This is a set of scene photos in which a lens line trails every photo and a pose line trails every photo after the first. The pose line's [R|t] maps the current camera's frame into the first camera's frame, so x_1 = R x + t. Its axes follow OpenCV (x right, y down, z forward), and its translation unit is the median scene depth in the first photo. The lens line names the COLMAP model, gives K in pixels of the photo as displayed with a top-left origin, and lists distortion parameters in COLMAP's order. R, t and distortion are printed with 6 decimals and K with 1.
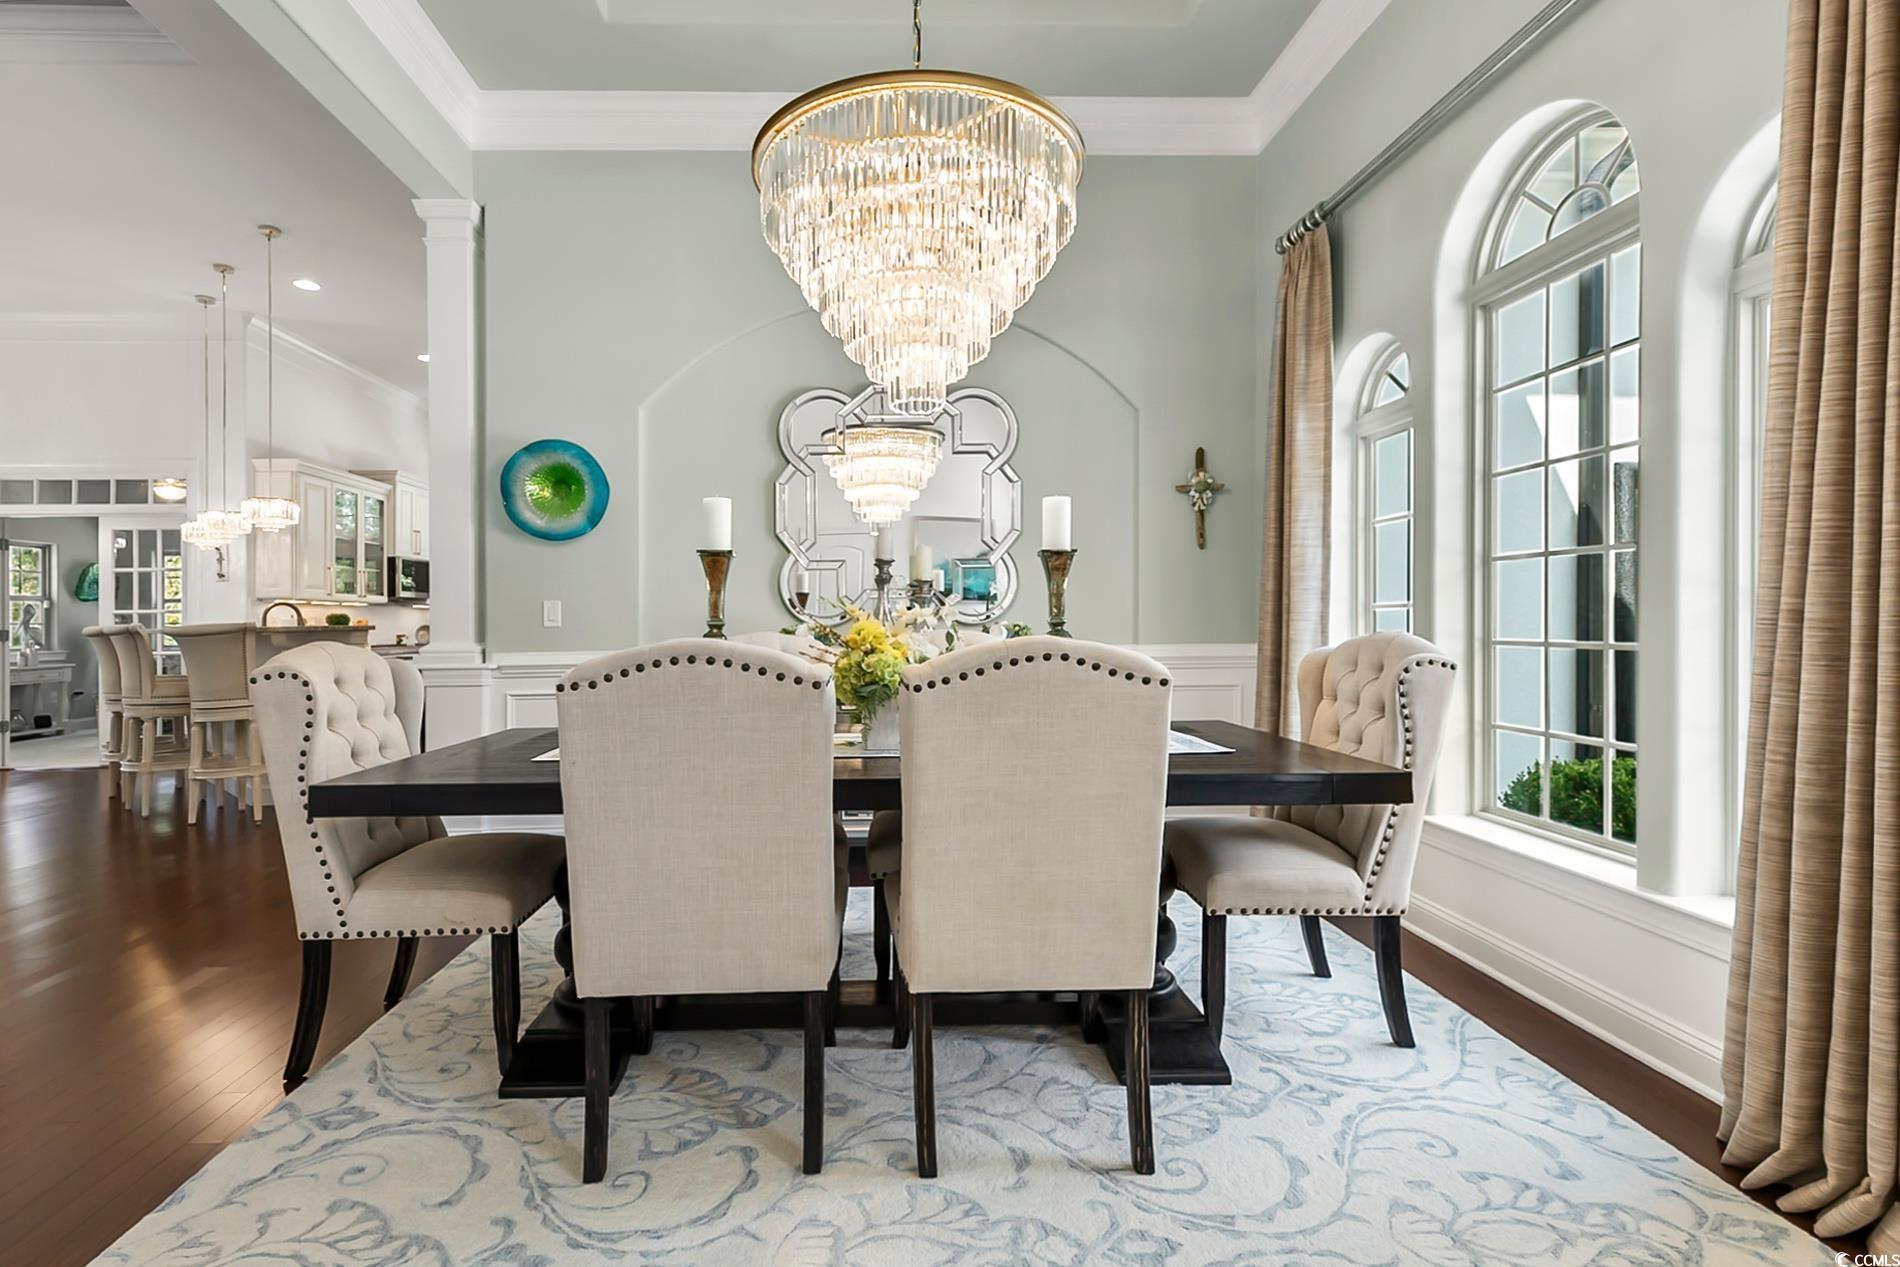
lens RADIAL K [[862.9, 0, 936.7], [0, 862.9, 623.9], [0, 0, 1]] dist [0.002620, 0.000278]
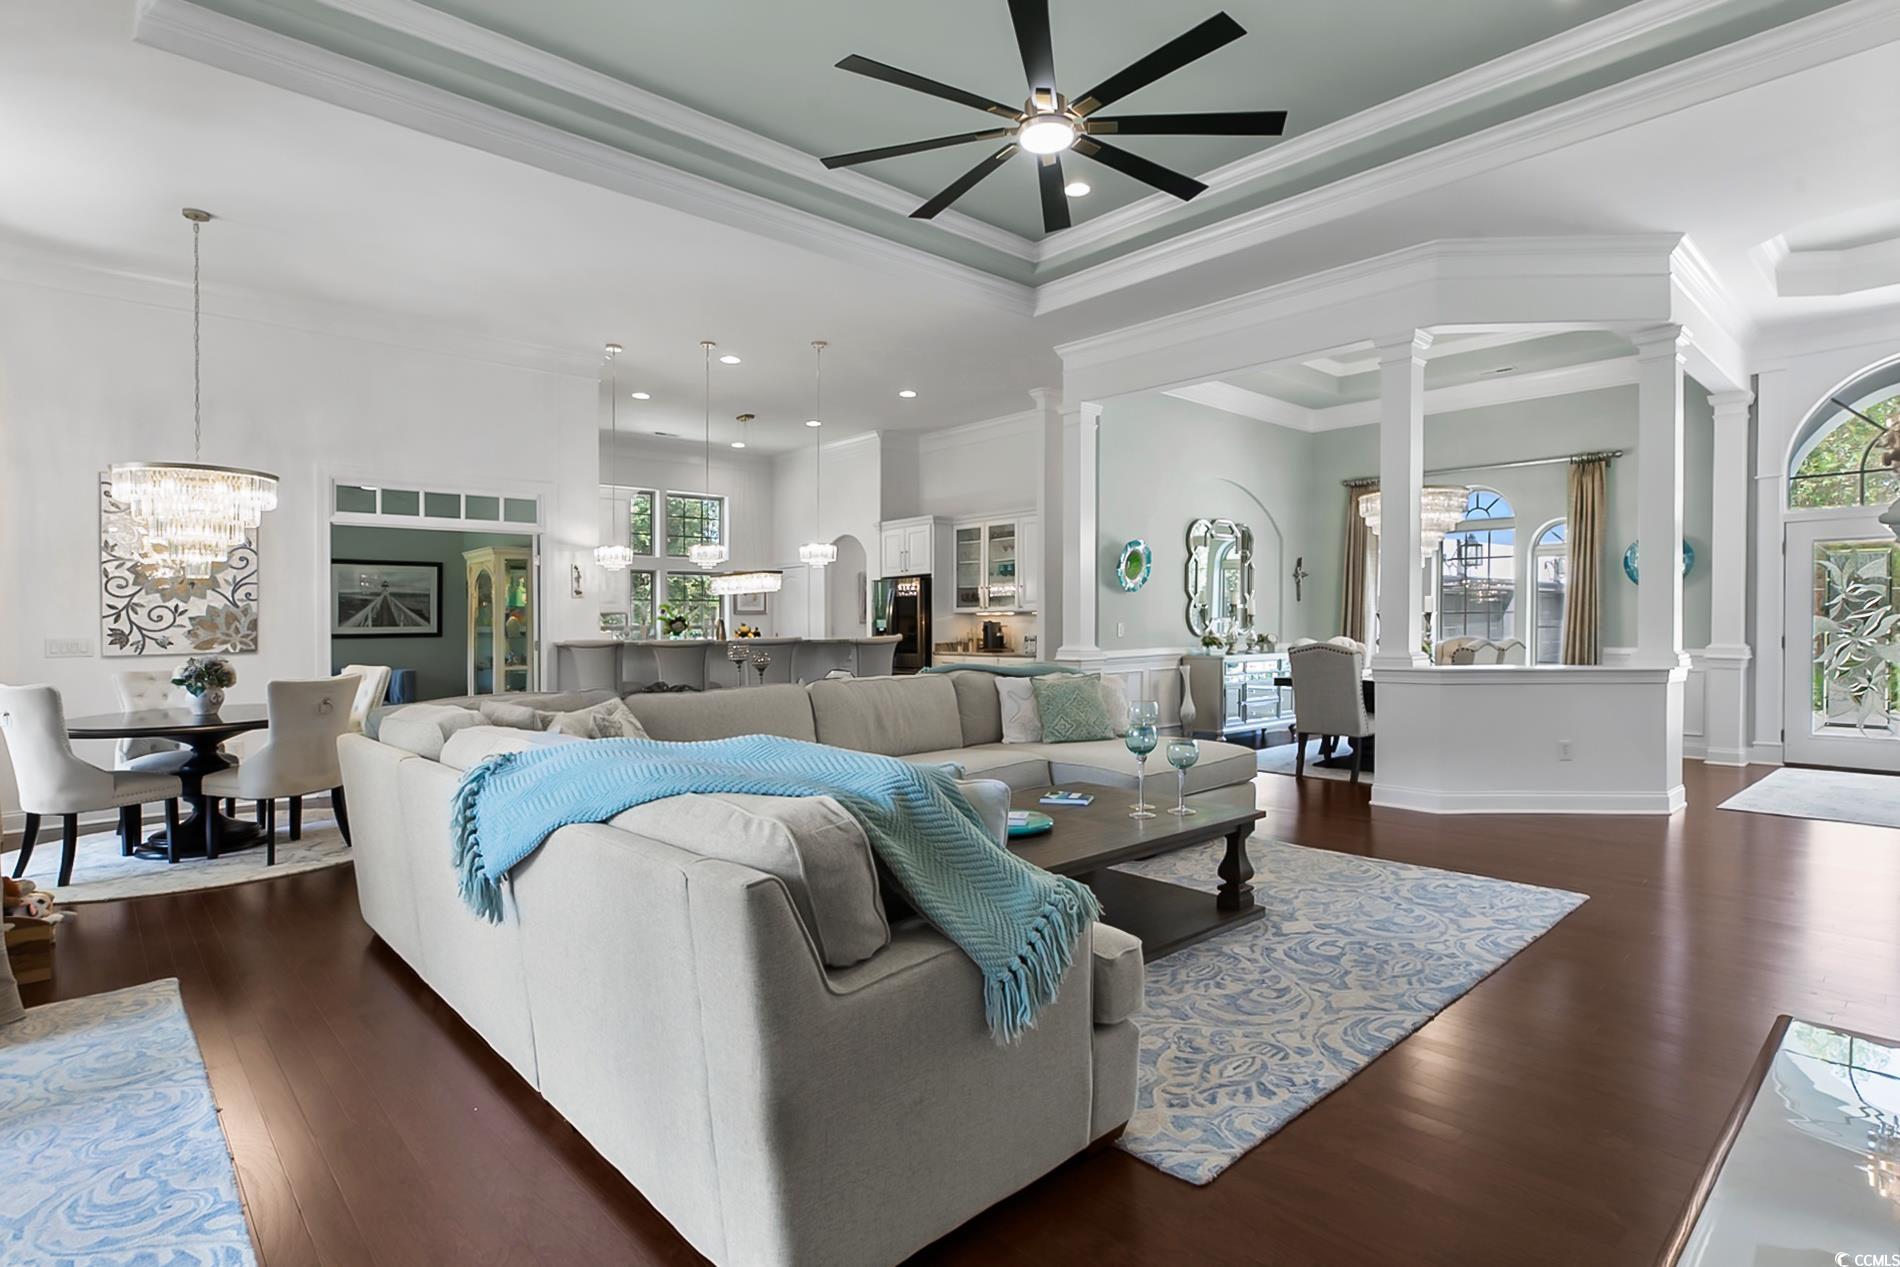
lens RADIAL K [[914.5, 0, 949.6], [0, 914.5, 642.8], [0, 0, 1]] dist [-0.006559, -0.003380]
pose [[0.780806, -0.008724, 0.624712, -2.019440], [0.000850, 0.999916, 0.012900, -0.008793], [-0.624773, -0.009541, 0.780748, -0.340215]]
